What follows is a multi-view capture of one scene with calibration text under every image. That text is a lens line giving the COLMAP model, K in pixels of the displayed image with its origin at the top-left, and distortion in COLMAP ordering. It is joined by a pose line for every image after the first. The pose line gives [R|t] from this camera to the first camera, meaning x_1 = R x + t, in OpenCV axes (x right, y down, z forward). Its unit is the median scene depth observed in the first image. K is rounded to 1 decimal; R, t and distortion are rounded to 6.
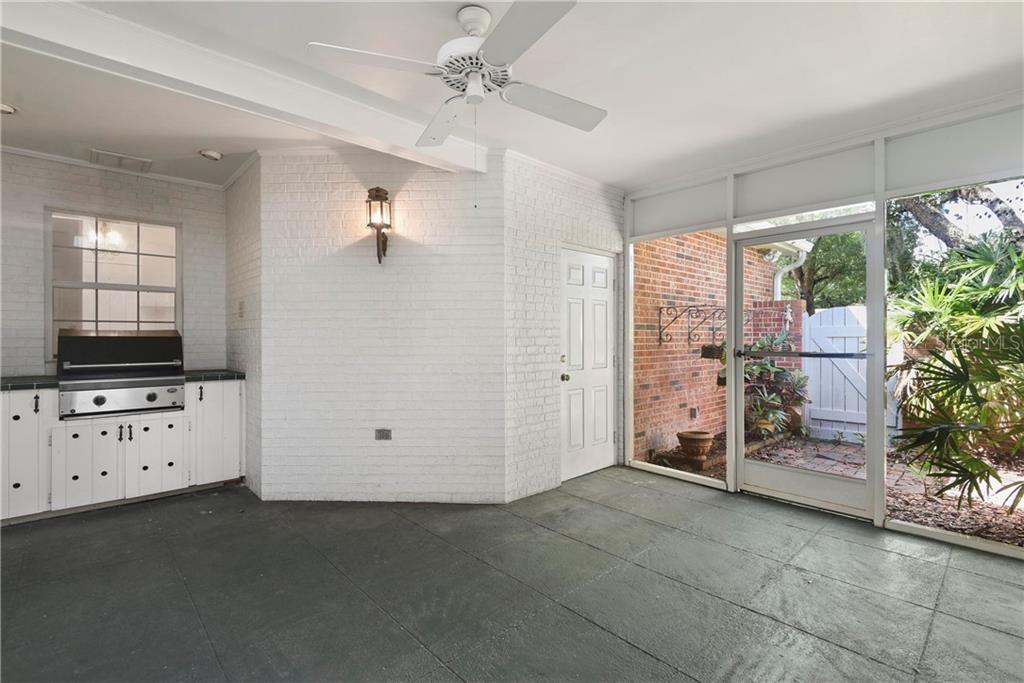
lens RADIAL K [[469.5, 0, 514.9], [0, 469.5, 340.3], [0, 0, 1]] dist [0.011177, -0.002407]
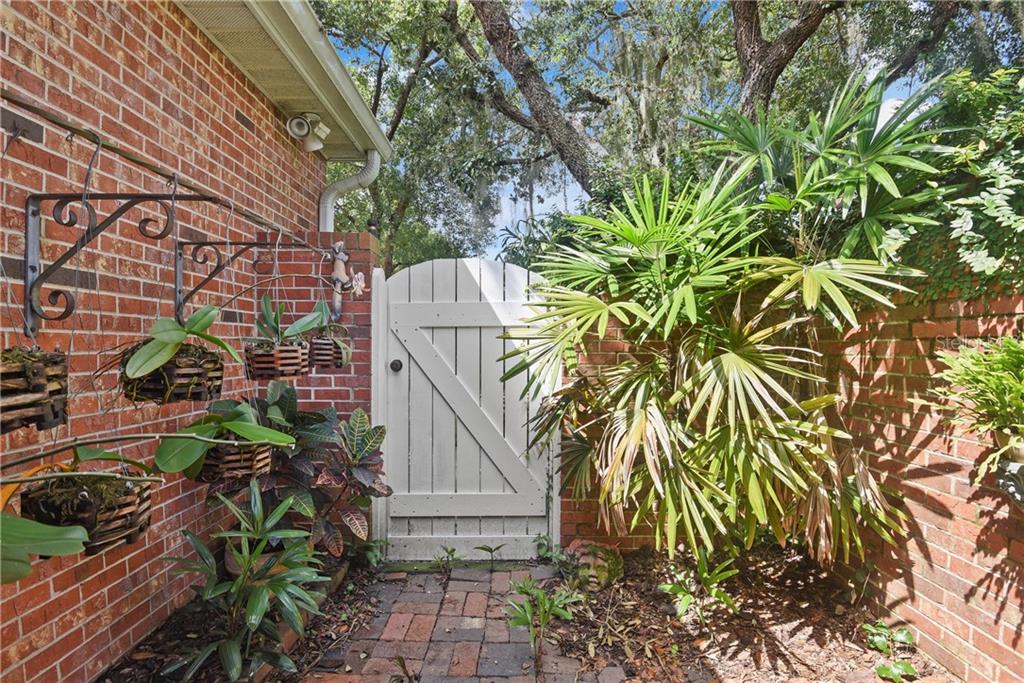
lens RADIAL K [[469.5, 0, 514.2], [0, 469.5, 345.1], [0, 0, 1]] dist [0.011177, -0.002407]
pose [[0.673023, 0.010040, 0.739553, 0.411399], [-0.002147, 0.999930, -0.011621, 0.016256], [-0.739618, 0.006233, 0.672998, 0.667931]]
